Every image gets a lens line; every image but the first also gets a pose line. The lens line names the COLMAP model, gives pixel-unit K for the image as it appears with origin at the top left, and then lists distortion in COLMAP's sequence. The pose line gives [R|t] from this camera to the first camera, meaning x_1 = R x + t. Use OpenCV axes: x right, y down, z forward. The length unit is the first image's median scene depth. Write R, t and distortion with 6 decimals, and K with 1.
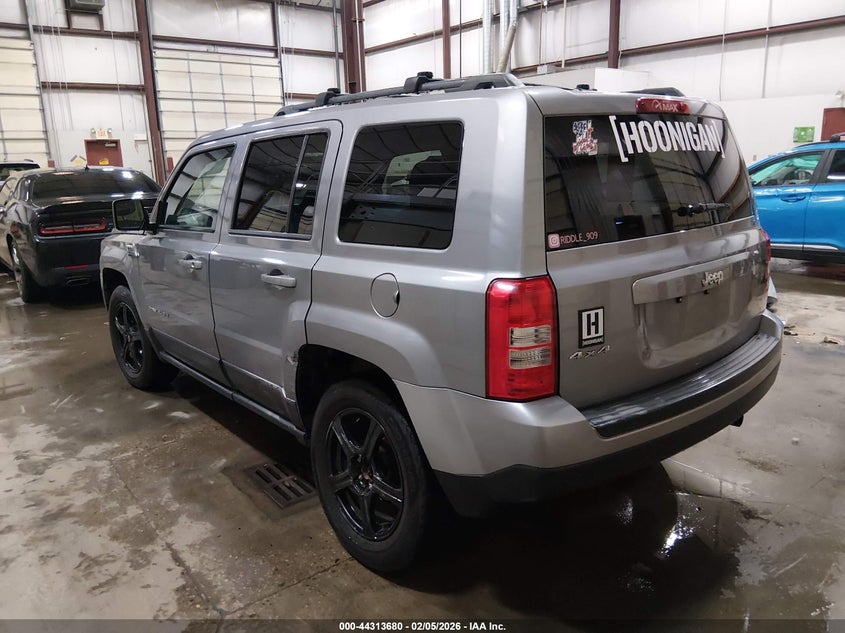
lens RADIAL K [[650.4, 0, 422.5], [0, 650.4, 316.5], [0, 0, 1]] dist [0.004343, -0.046981]
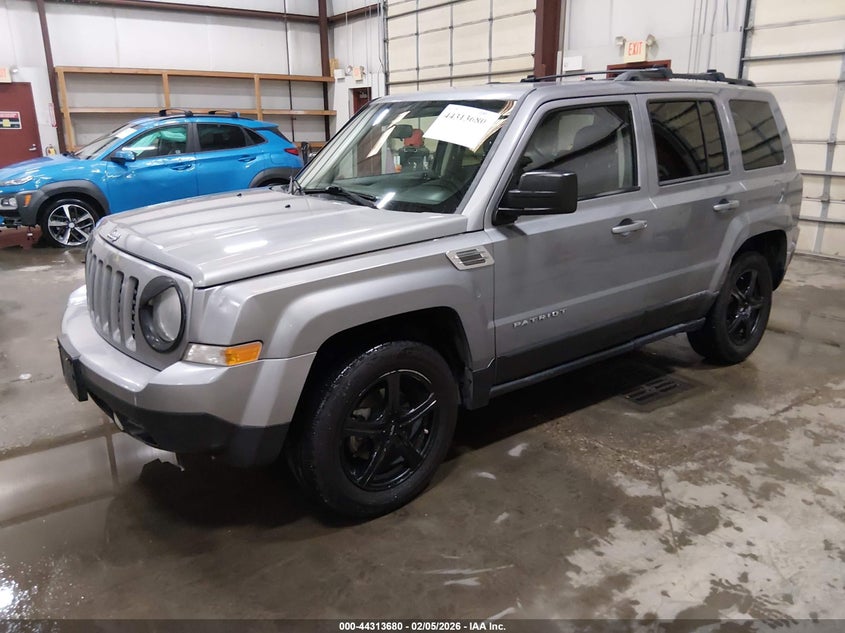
lens RADIAL K [[650.4, 0, 422.5], [0, 650.4, 316.5], [0, 0, 1]] dist [0.004343, -0.046981]
pose [[0.047706, -0.260812, 0.964210, -1.255678], [0.235951, 0.940933, 0.242842, -0.246335], [-0.970593, 0.215922, 0.106427, 1.155313]]
